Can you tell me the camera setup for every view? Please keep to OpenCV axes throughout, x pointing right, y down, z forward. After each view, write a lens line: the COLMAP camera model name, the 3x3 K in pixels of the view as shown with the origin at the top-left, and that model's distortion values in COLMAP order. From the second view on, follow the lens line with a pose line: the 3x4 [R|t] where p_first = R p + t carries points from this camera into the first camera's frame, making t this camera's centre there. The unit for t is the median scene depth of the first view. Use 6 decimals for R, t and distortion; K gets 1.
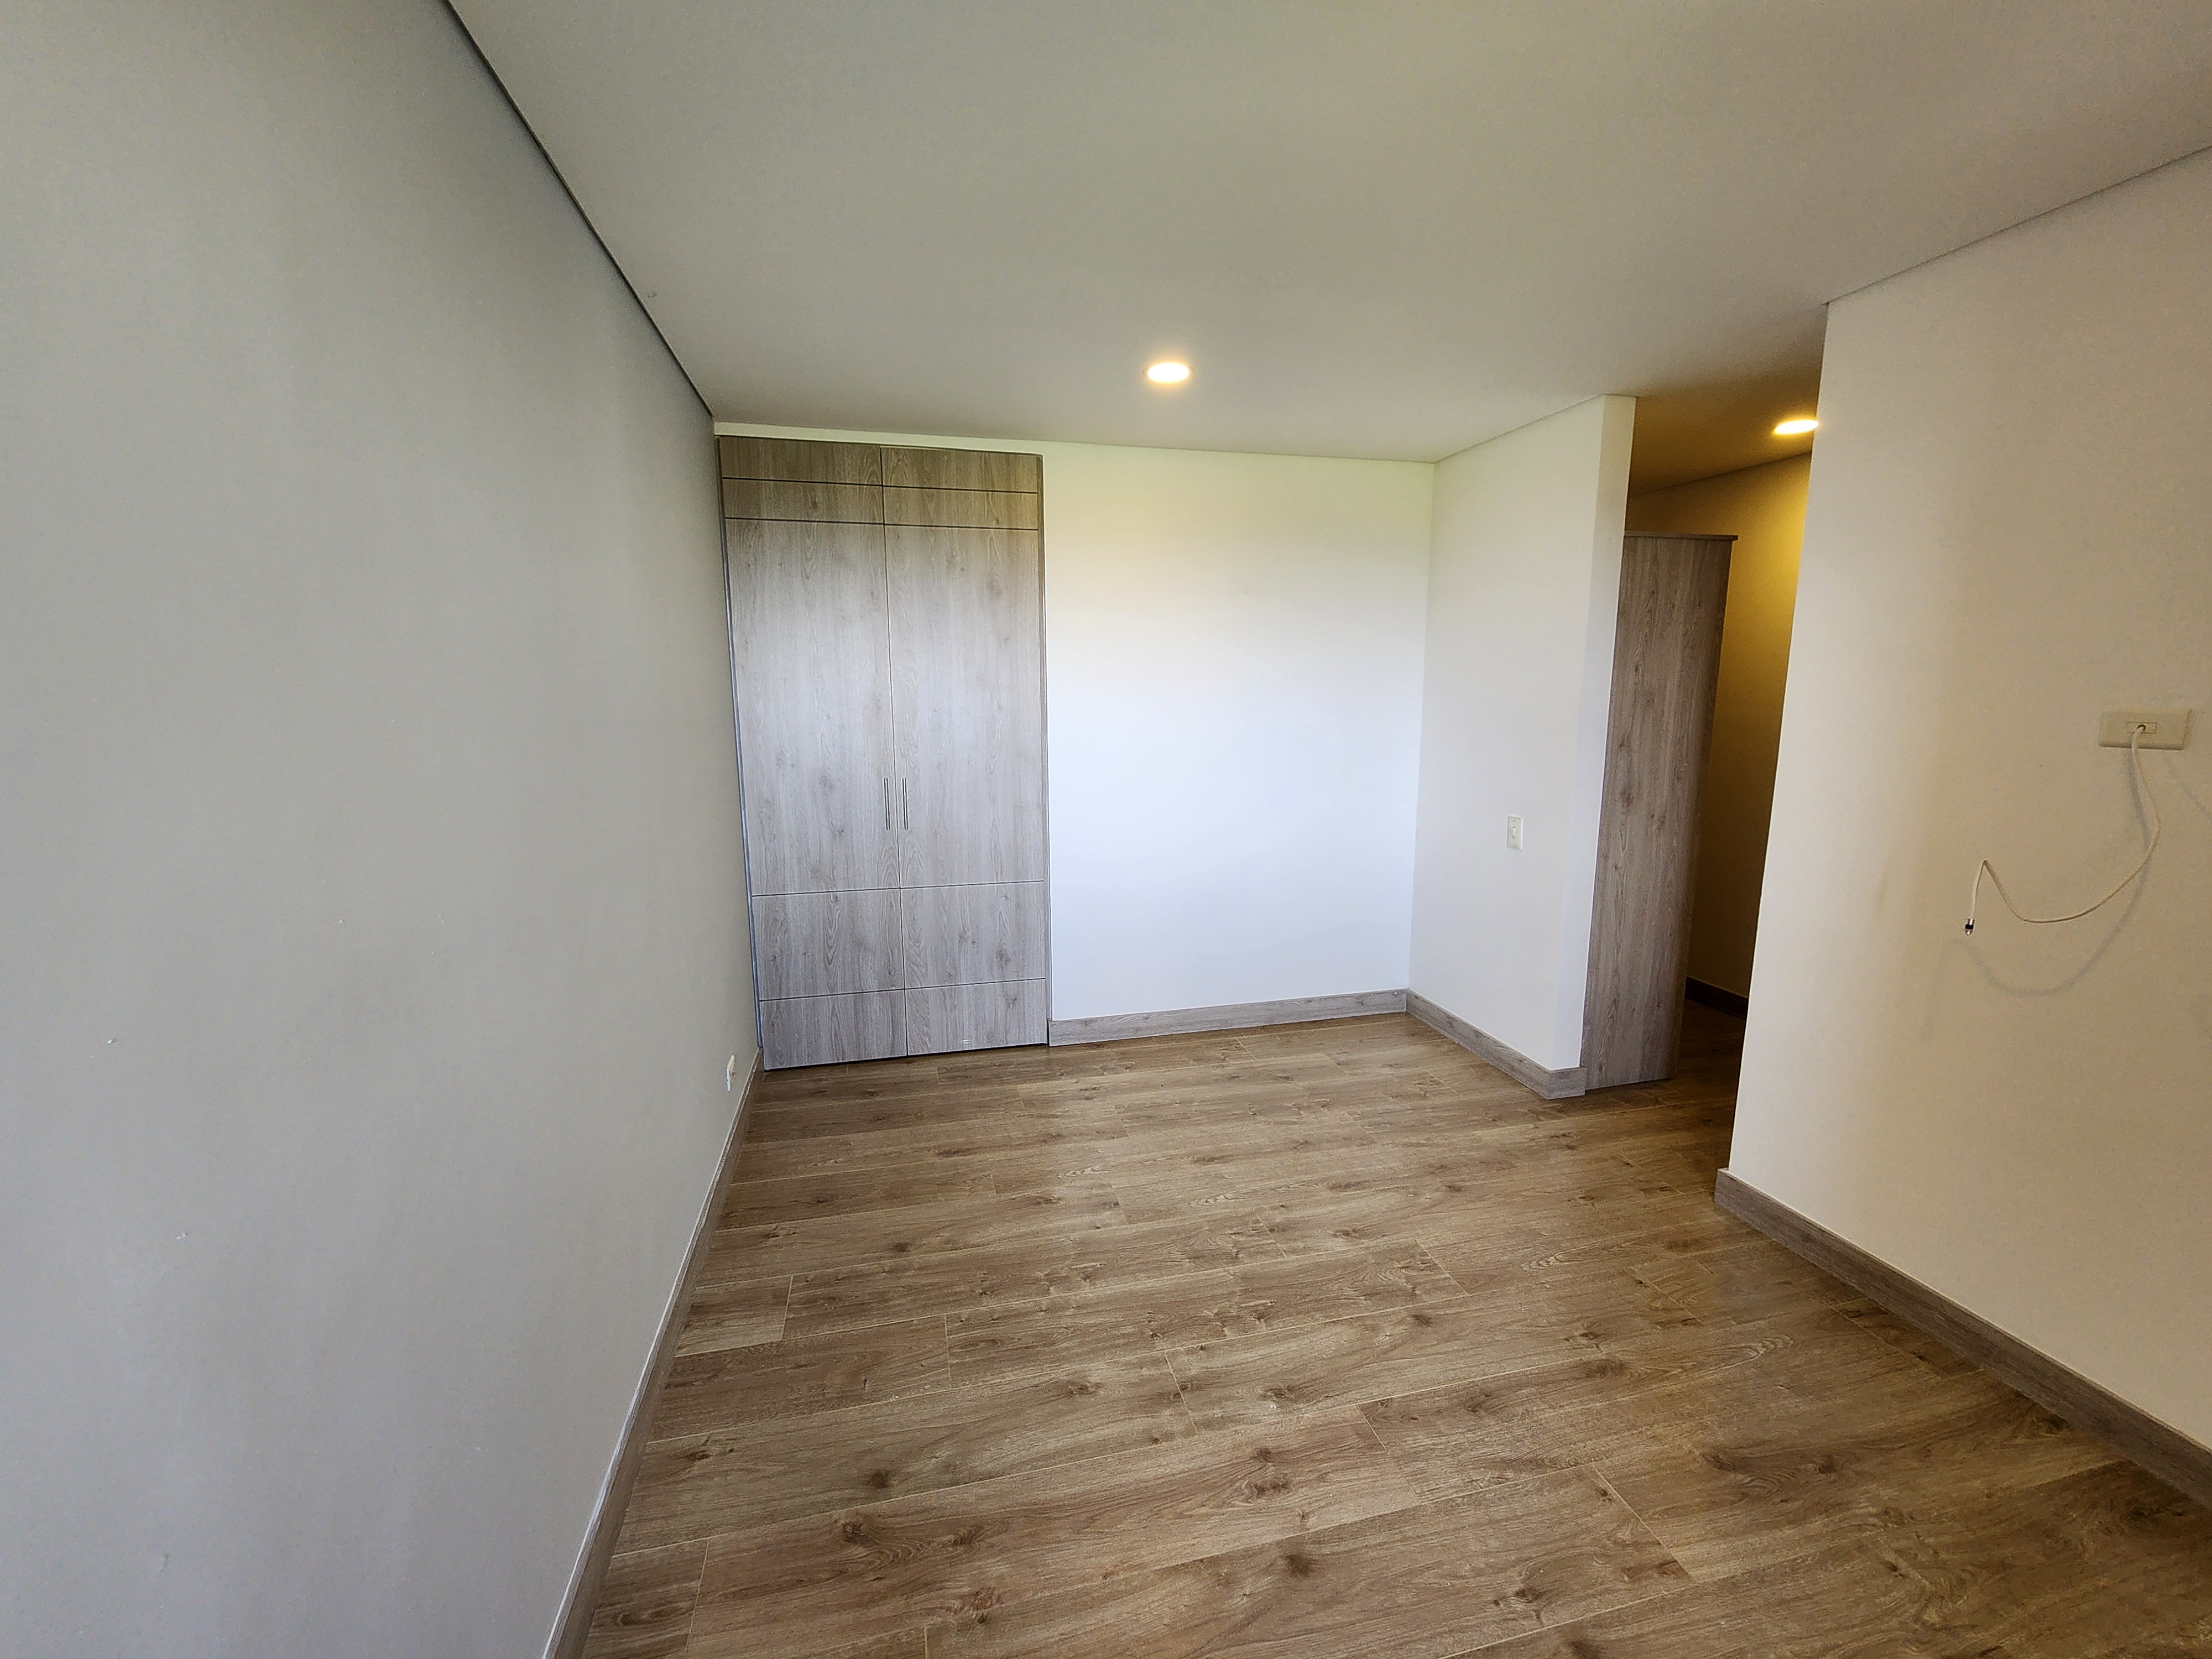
lens RADIAL K [[901.6, 0, 1110.5], [0, 901.6, 841.8], [0, 0, 1]] dist [-0.002418, 0.000049]
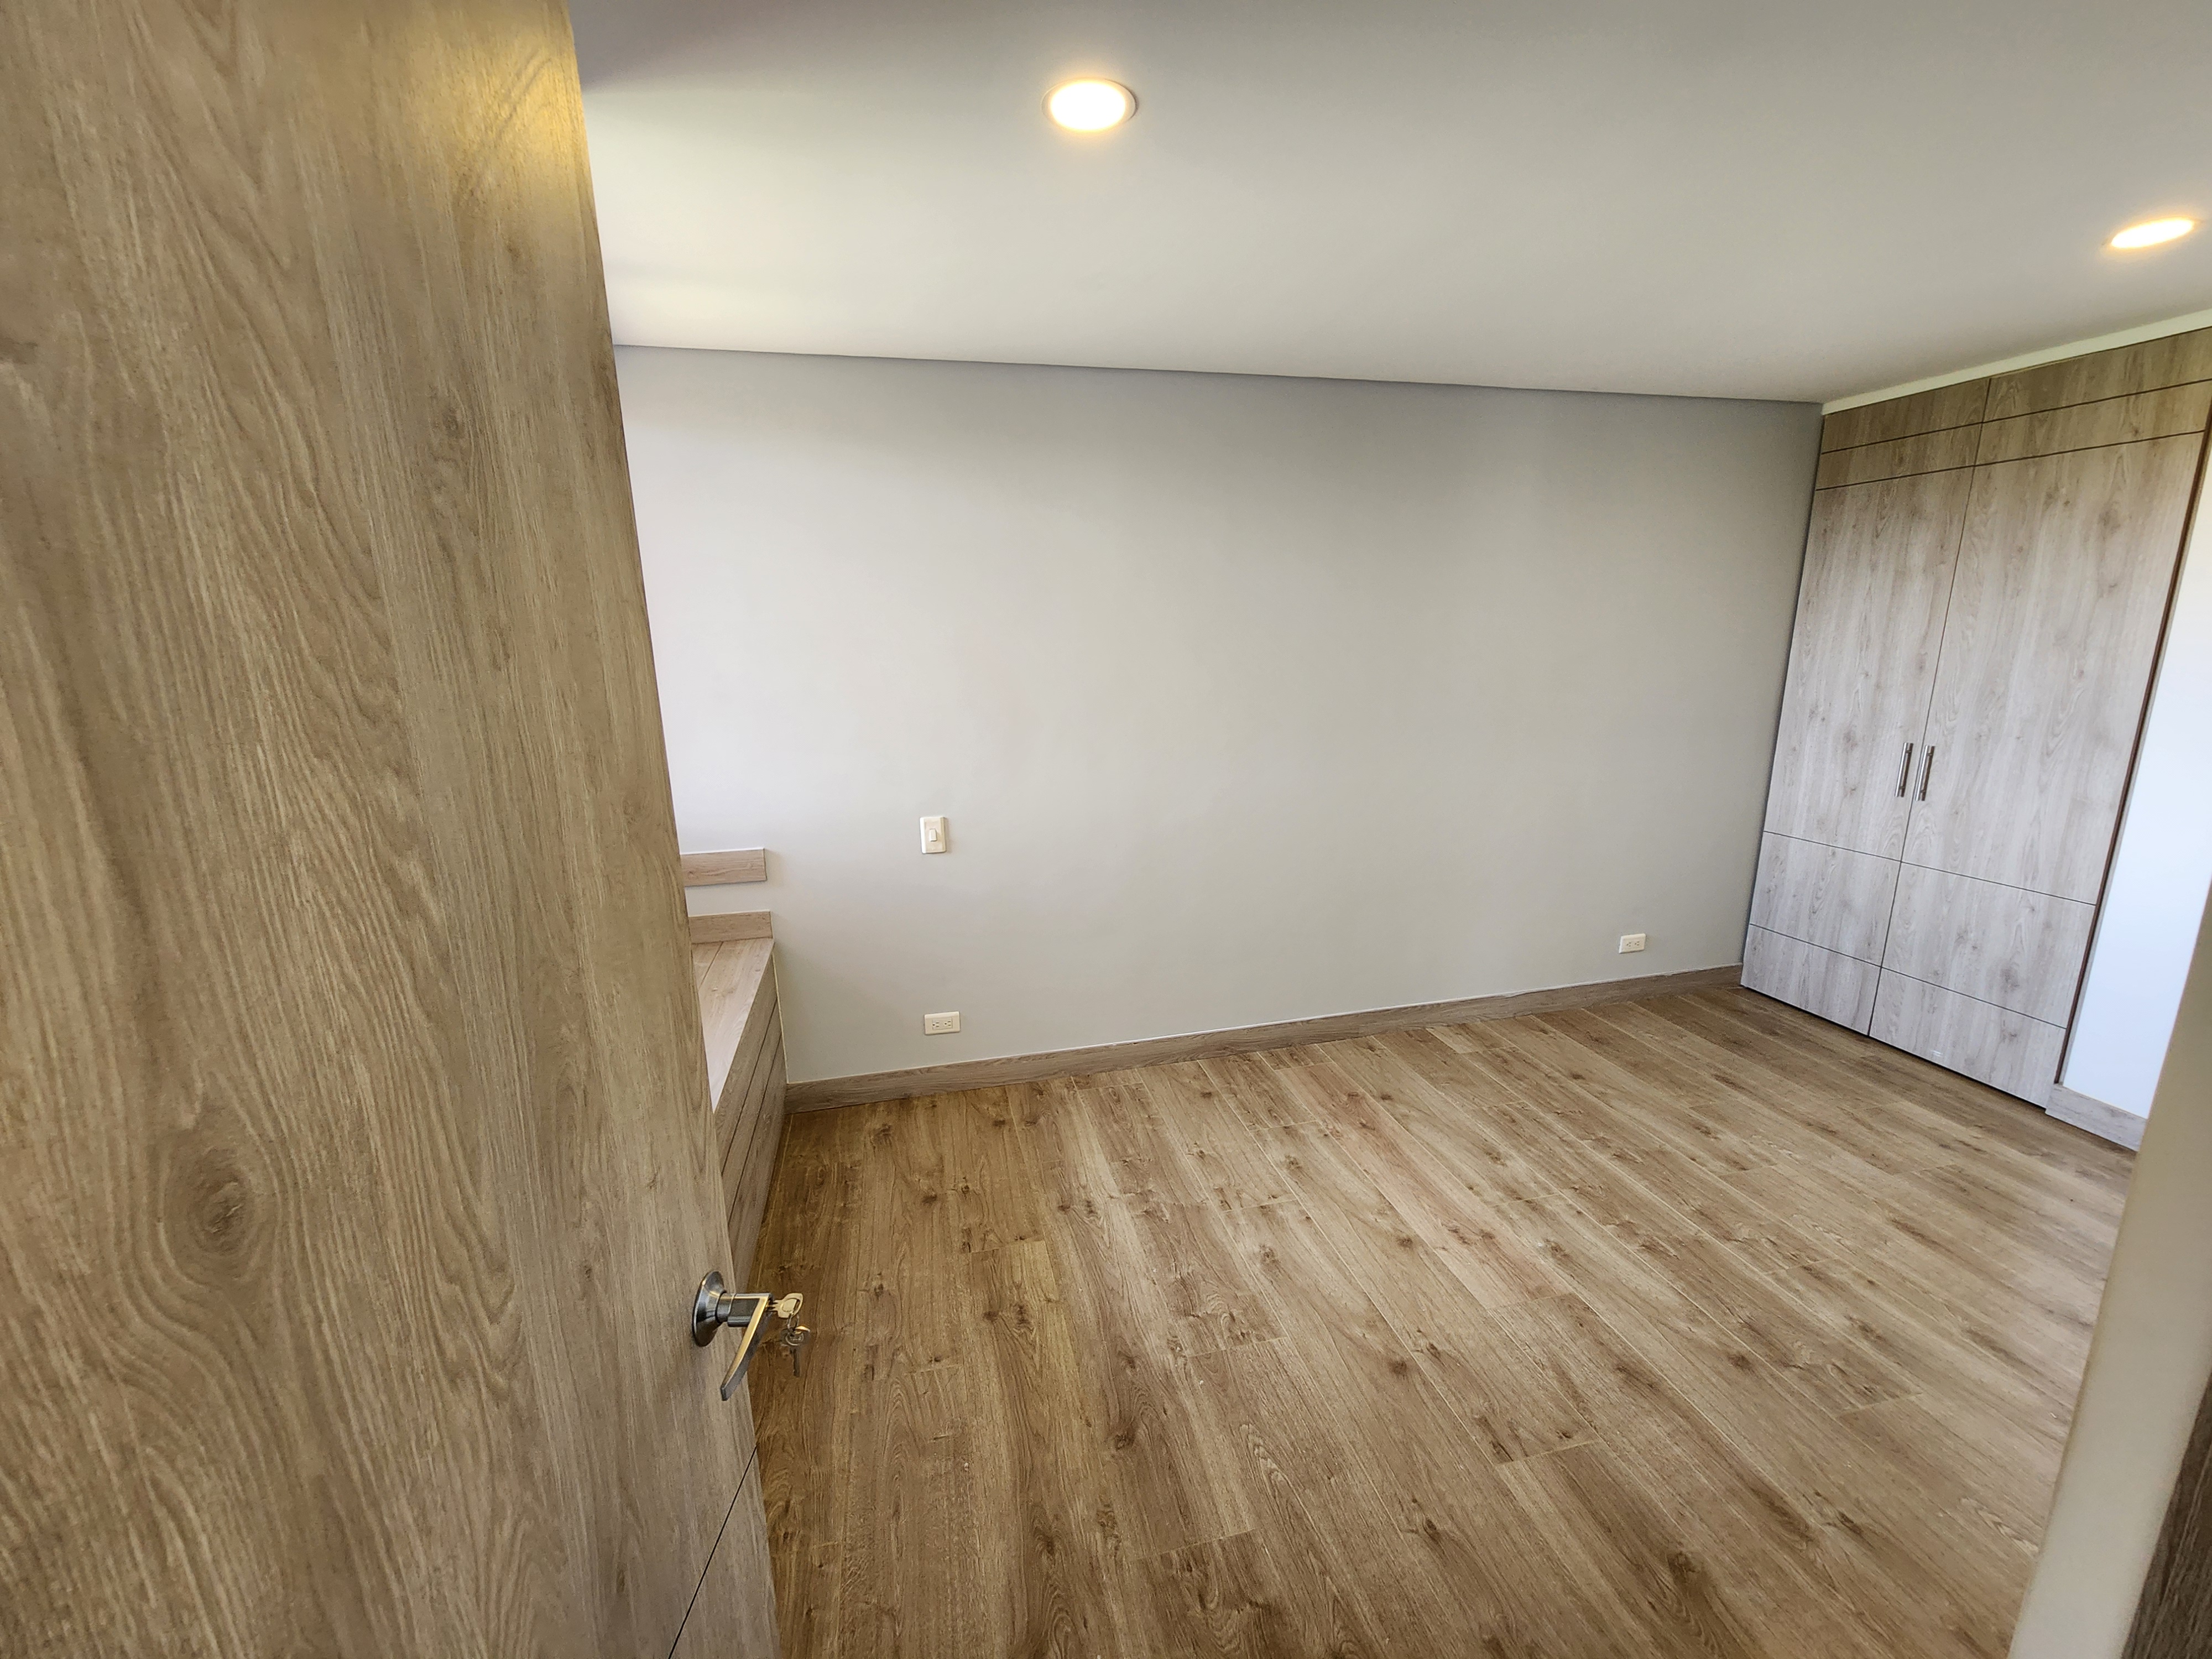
lens RADIAL K [[901.6, 0, 1109.8], [0, 901.6, 837.1], [0, 0, 1]] dist [-0.002418, 0.000049]
pose [[0.000171, 0.226627, -0.973982, 0.828706], [-0.152680, 0.962568, 0.223945, -0.070007], [0.988276, 0.148669, 0.034766, 0.183417]]
